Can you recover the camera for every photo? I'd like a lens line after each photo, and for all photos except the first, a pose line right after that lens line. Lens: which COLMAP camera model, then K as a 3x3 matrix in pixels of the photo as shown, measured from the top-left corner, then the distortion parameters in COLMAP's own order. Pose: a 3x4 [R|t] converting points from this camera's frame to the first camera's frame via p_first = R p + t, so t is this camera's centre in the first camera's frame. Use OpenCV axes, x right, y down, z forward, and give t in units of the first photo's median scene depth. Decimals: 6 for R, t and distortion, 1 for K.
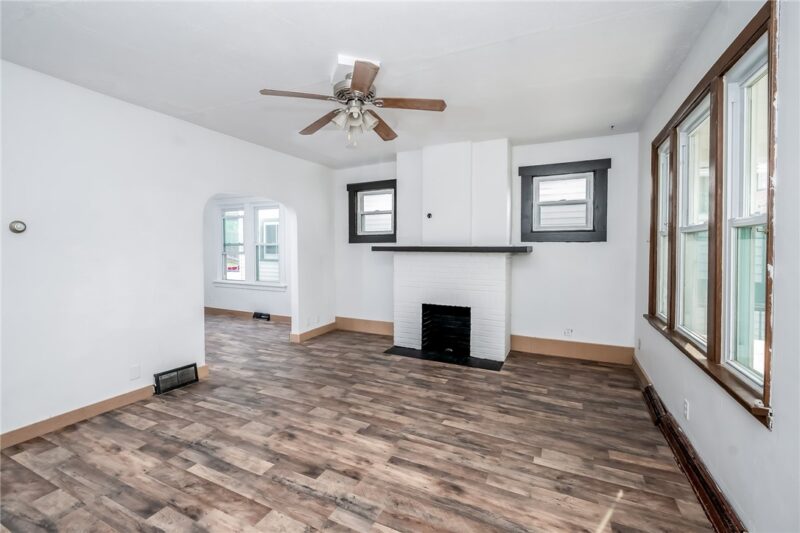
lens RADIAL K [[338.6, 0, 404.0], [0, 338.6, 261.6], [0, 0, 1]] dist [-0.001256, -0.000124]
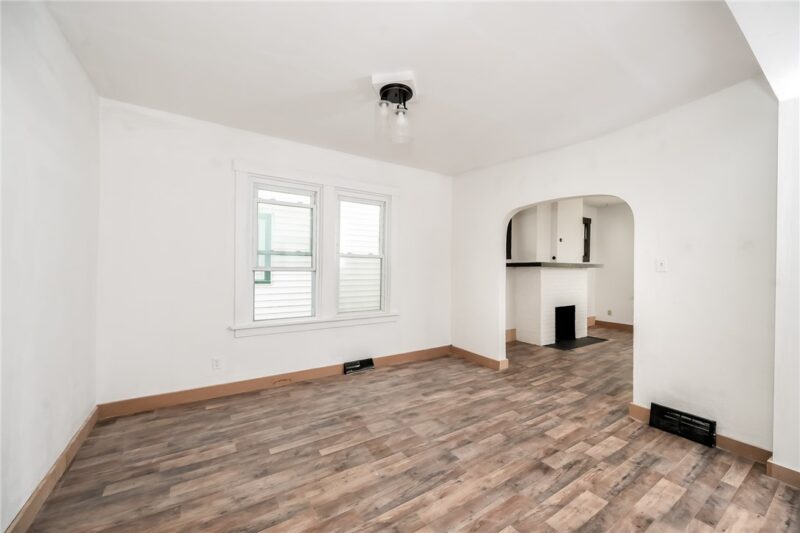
lens RADIAL K [[306.0, 0, 409.7], [0, 306.0, 265.3], [0, 0, 1]] dist [0.001245, 0.000030]
pose [[0.520194, 0.006513, 0.854023, -1.853427], [0.018946, 0.999637, -0.019163, -0.034472], [-0.853838, 0.026149, 0.519882, 1.295296]]
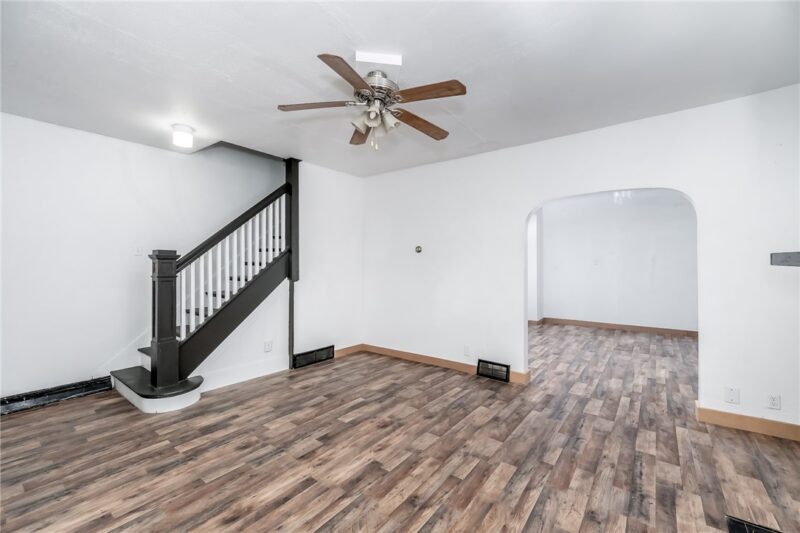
lens RADIAL K [[338.6, 0, 404.0], [0, 338.6, 261.6], [0, 0, 1]] dist [-0.001256, -0.000124]
pose [[-0.201691, -0.001709, -0.979448, 0.594883], [-0.036165, 0.999330, 0.005704, -0.032216], [0.978781, 0.036572, -0.201618, 0.999816]]
